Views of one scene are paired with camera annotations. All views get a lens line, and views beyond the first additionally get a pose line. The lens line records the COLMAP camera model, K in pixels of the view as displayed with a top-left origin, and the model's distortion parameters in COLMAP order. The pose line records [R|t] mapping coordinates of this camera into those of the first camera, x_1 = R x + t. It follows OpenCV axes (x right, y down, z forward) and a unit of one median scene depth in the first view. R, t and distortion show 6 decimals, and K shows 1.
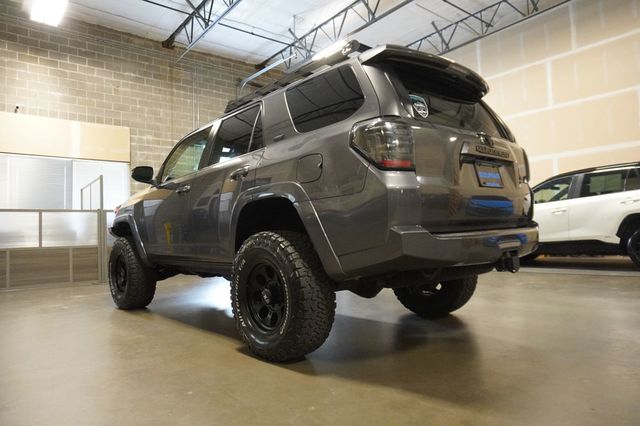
lens RADIAL K [[425.5, 0, 324.0], [0, 425.5, 211.2], [0, 0, 1]] dist [-0.001268, 0.001198]
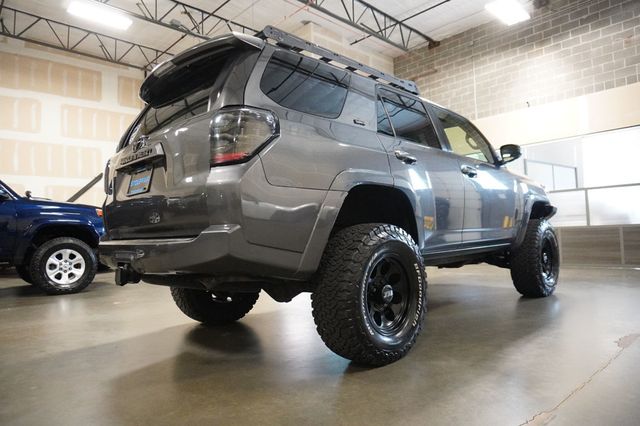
lens RADIAL K [[425.5, 0, 324.0], [0, 425.5, 211.2], [0, 0, 1]] dist [-0.001268, 0.001198]
pose [[0.057791, -0.017290, -0.998179, 0.334088], [0.083107, 0.996463, -0.012448, 0.010974], [0.994864, -0.082236, 0.059024, 0.344401]]
